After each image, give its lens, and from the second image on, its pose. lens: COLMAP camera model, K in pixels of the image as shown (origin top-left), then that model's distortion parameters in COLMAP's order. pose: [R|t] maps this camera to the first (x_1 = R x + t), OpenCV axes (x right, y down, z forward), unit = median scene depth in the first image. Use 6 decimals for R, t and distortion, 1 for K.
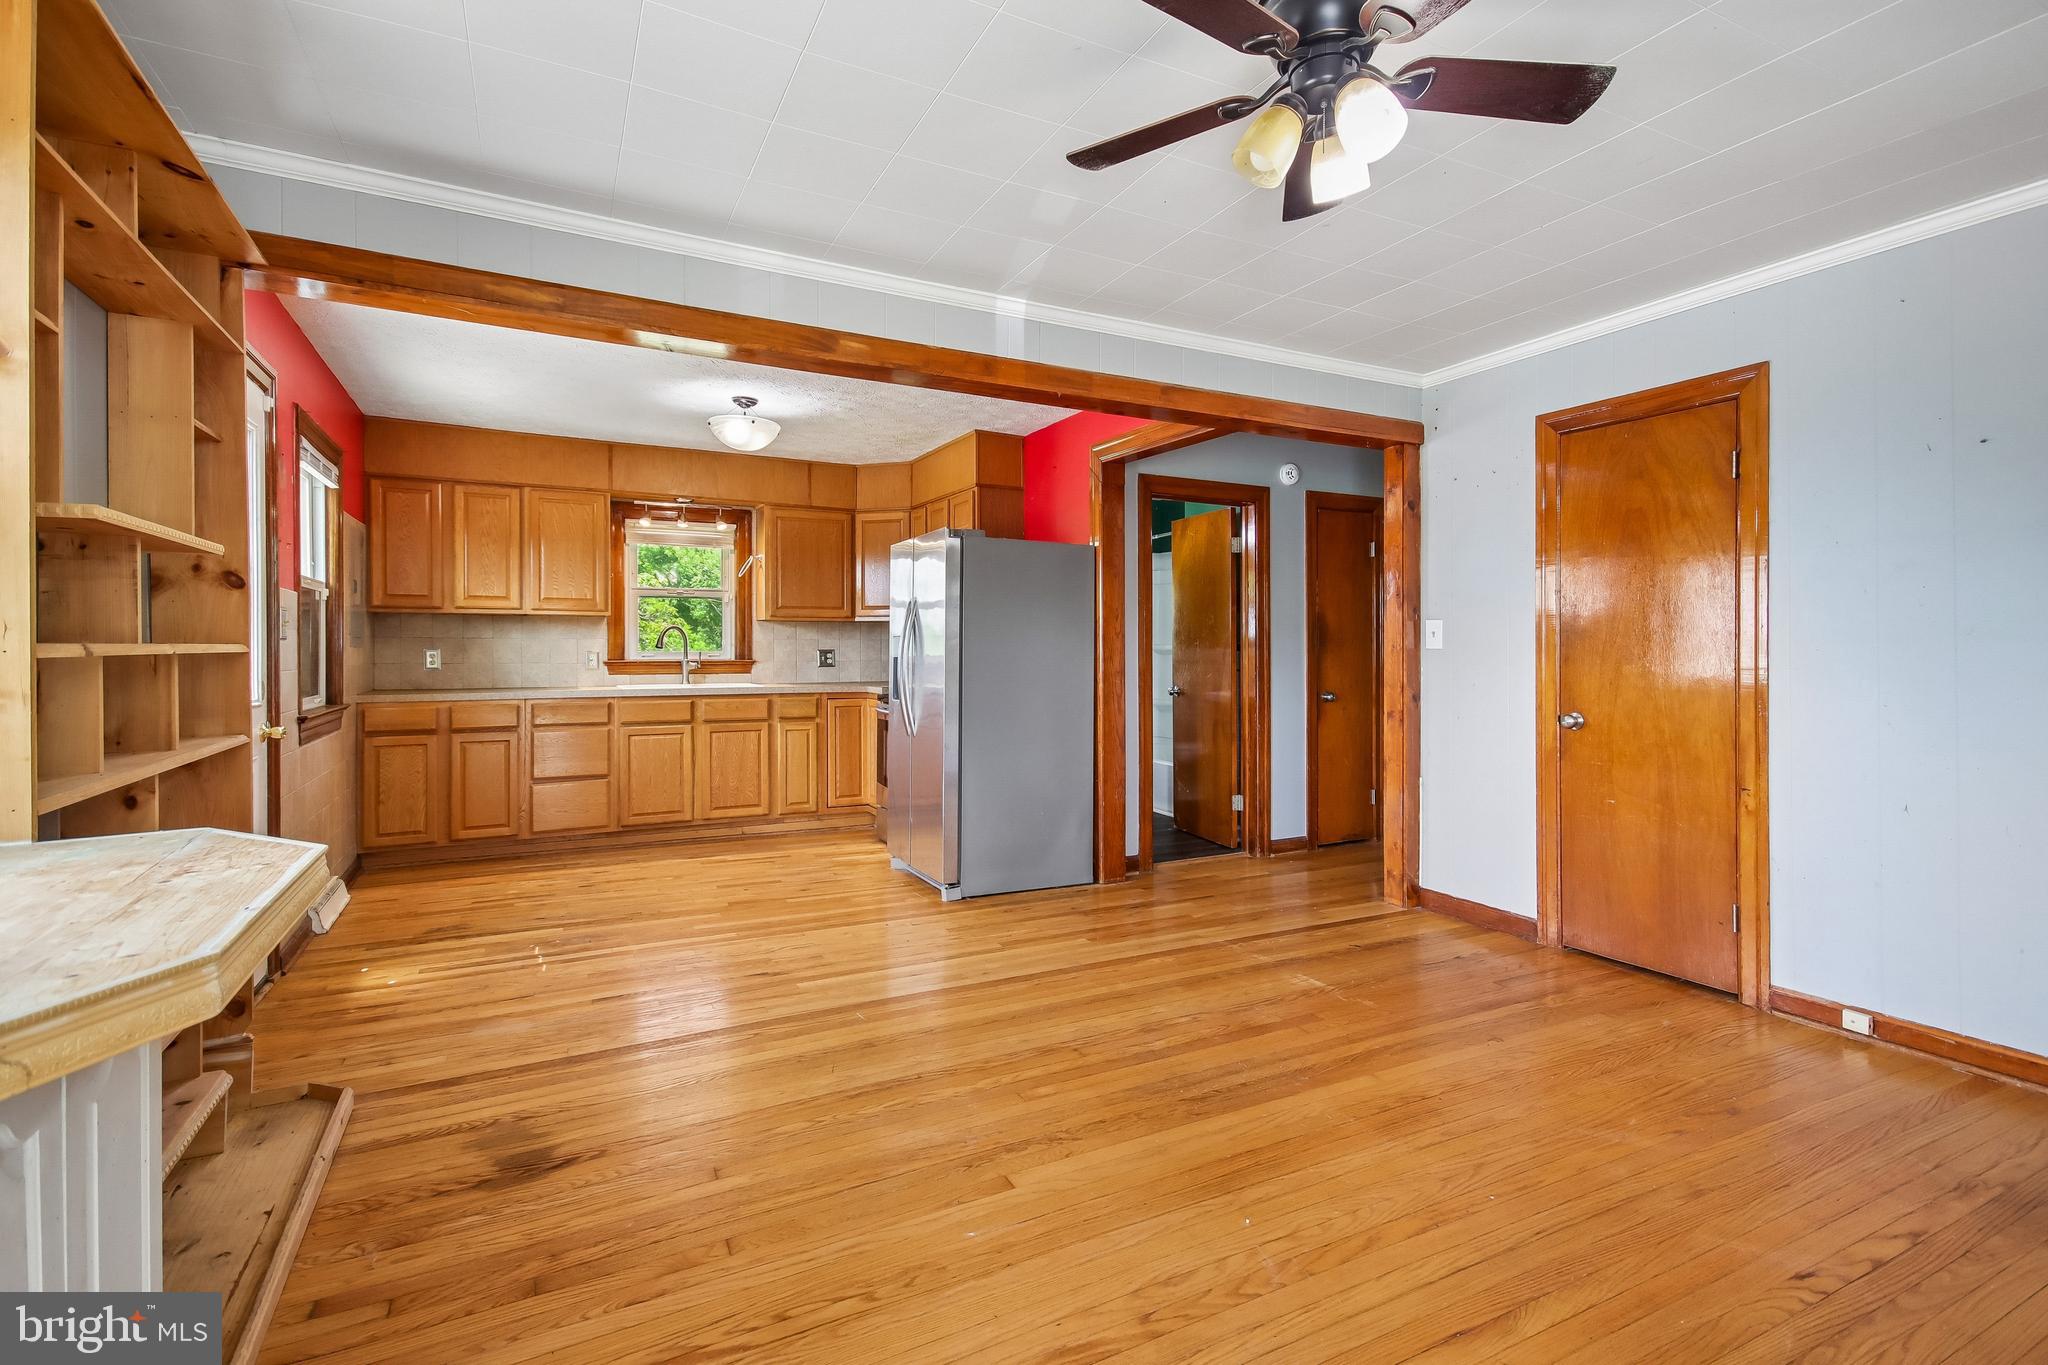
lens RADIAL K [[954.3, 0, 1029.8], [0, 954.3, 656.9], [0, 0, 1]] dist [0.024793, 0.000185]
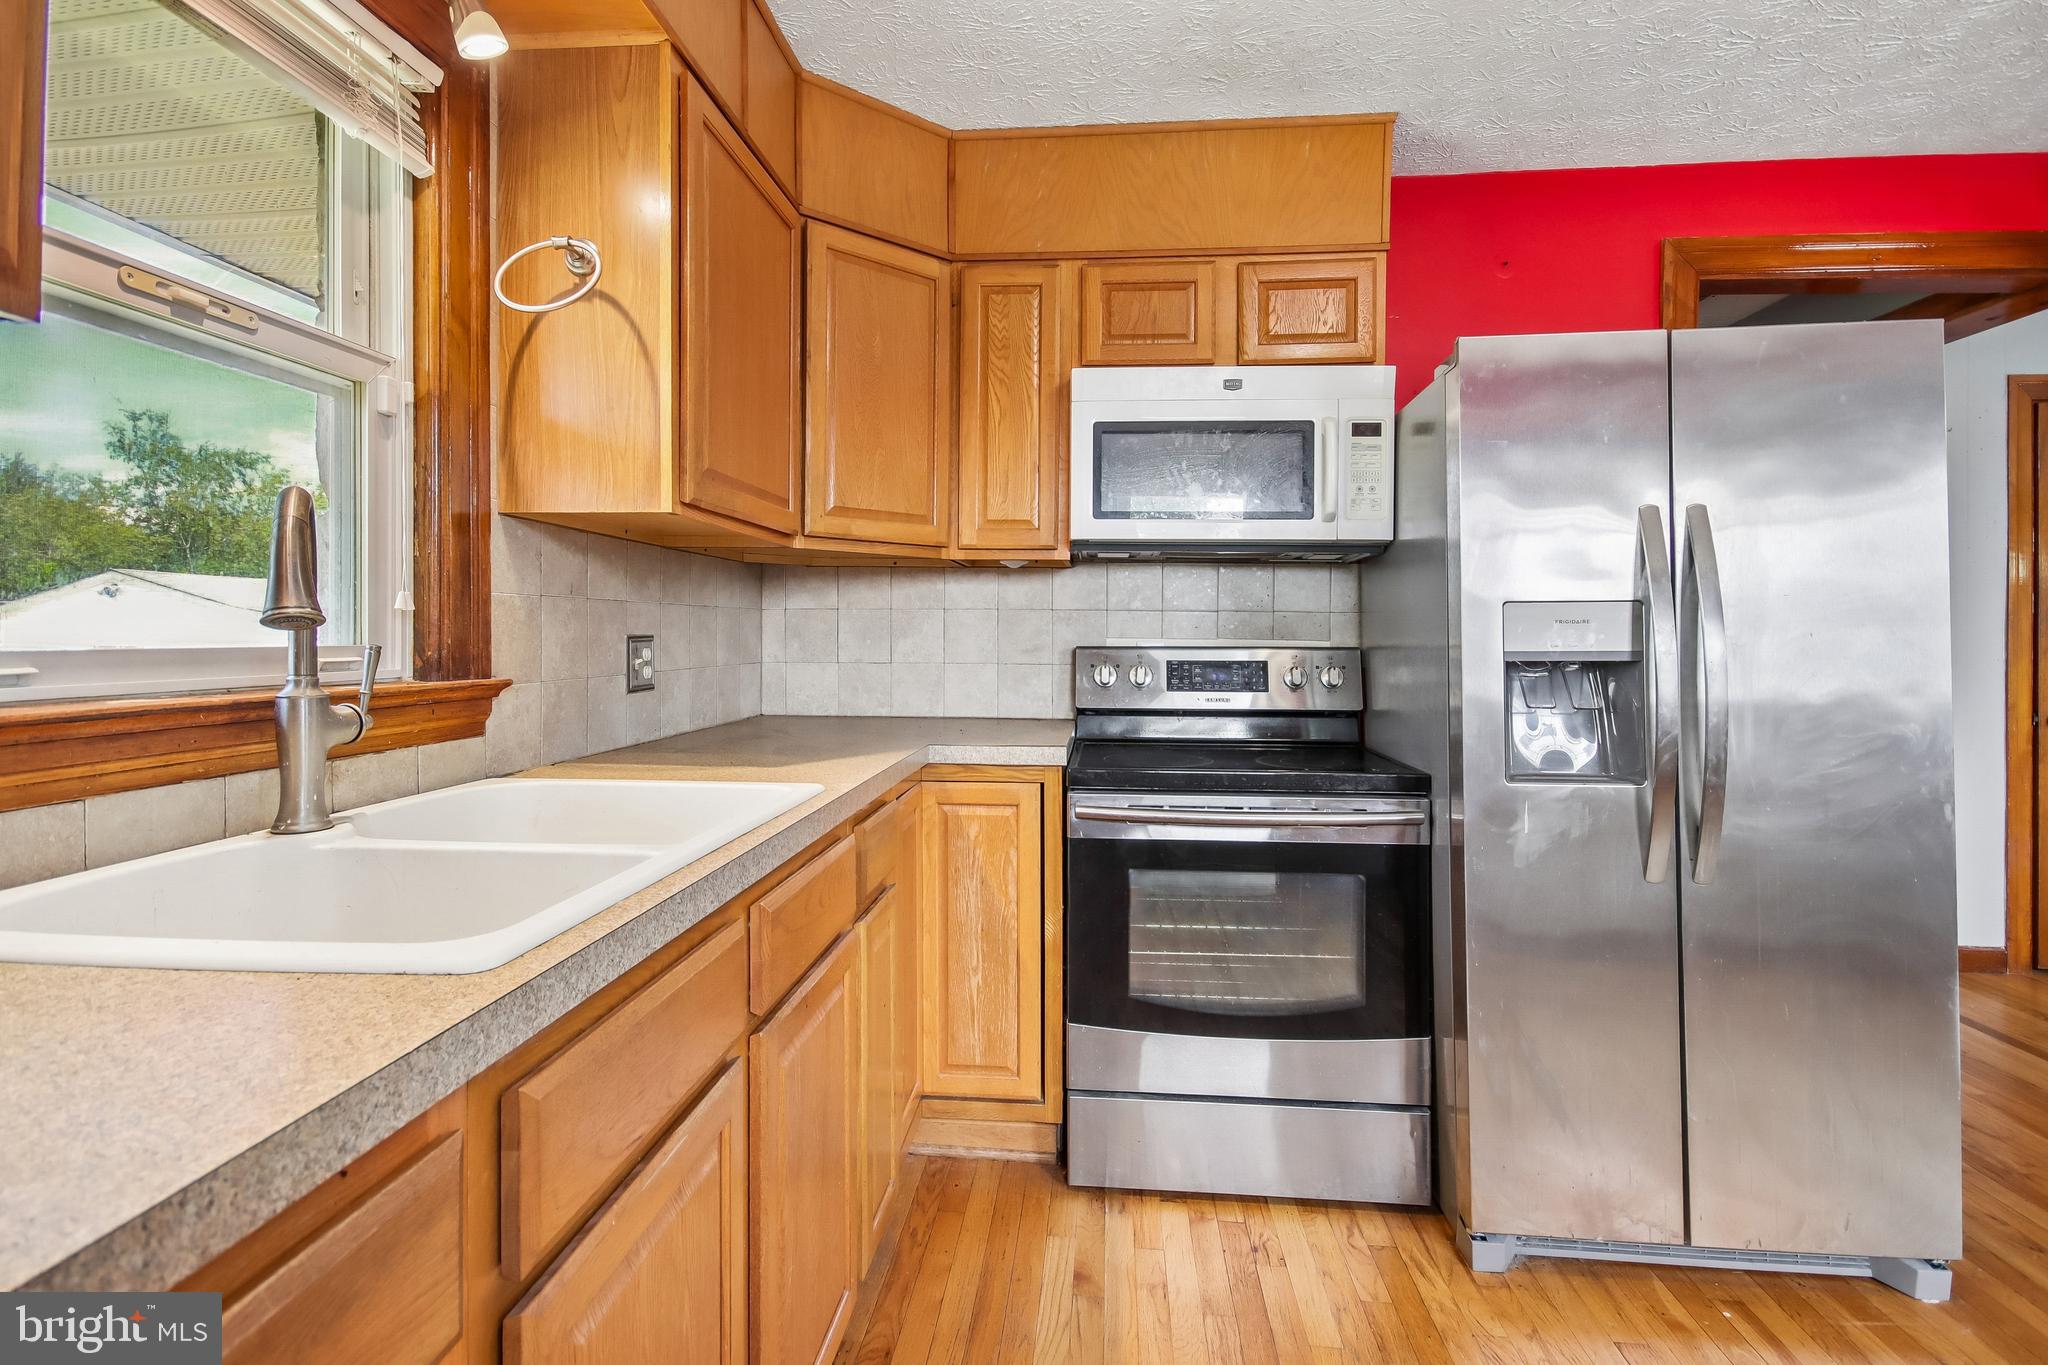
lens RADIAL K [[966.9, 0, 1026.1], [0, 966.9, 642.8], [0, 0, 1]] dist [0.003762, 0.000183]
pose [[0.537876, -0.005822, 0.843004, -0.517161], [0.004001, 0.999983, 0.004353, -0.007752], [-0.843015, 0.001031, 0.537890, 0.932725]]
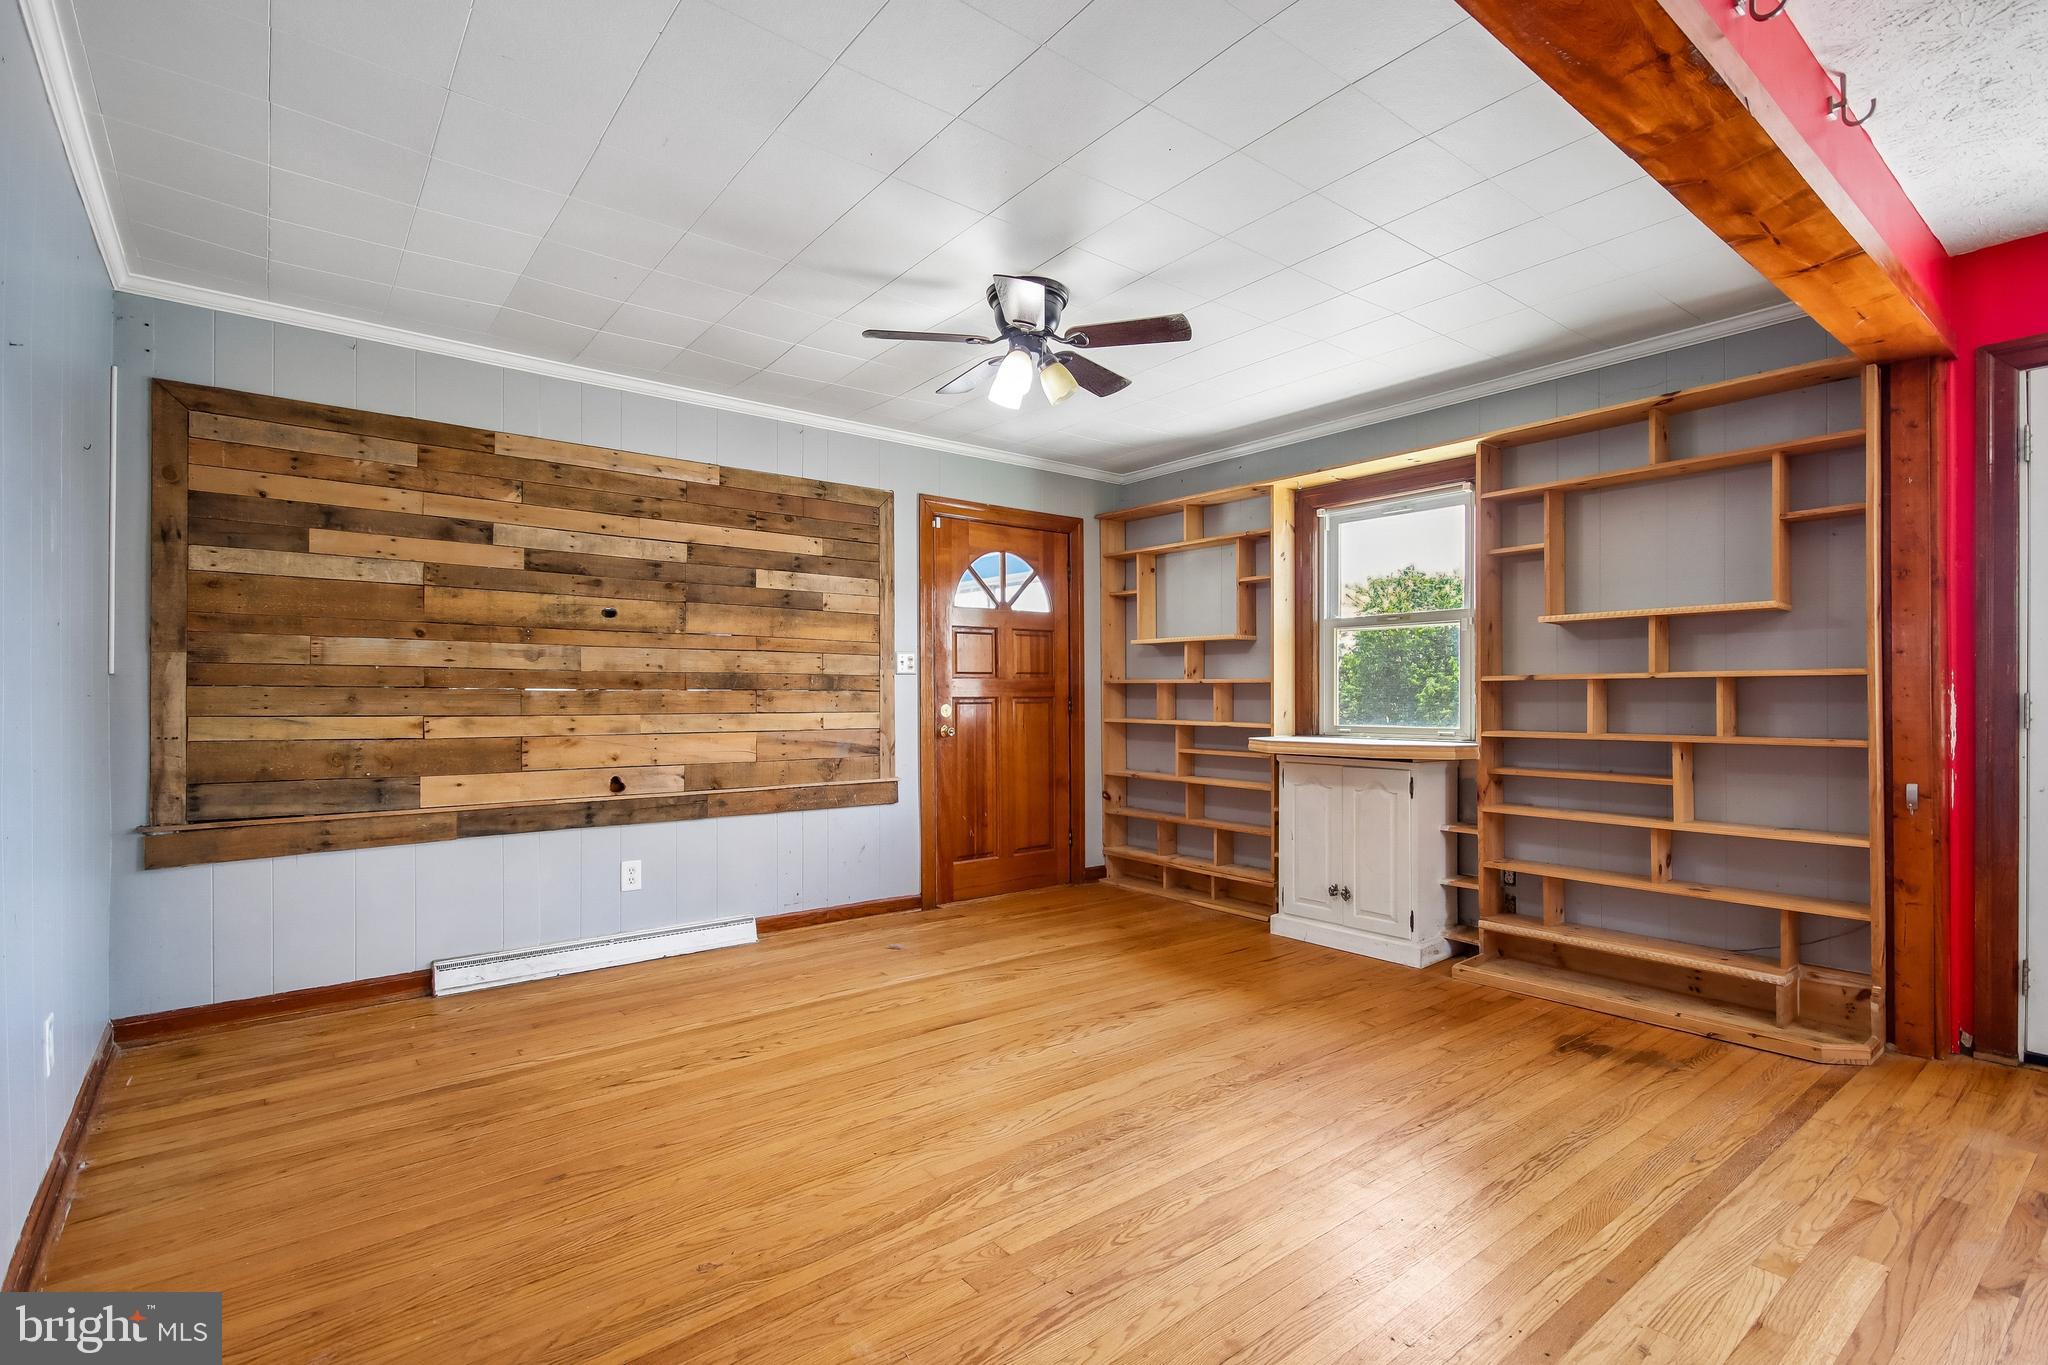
lens RADIAL K [[960.5, 0, 1019.1], [0, 960.5, 684.1], [0, 0, 1]] dist [0.008720, -0.000408]
pose [[-0.981545, -0.003079, -0.191208, 0.222336], [-0.002667, 0.999994, -0.002415, 0.006056], [0.191214, -0.001861, -0.981547, 0.914332]]
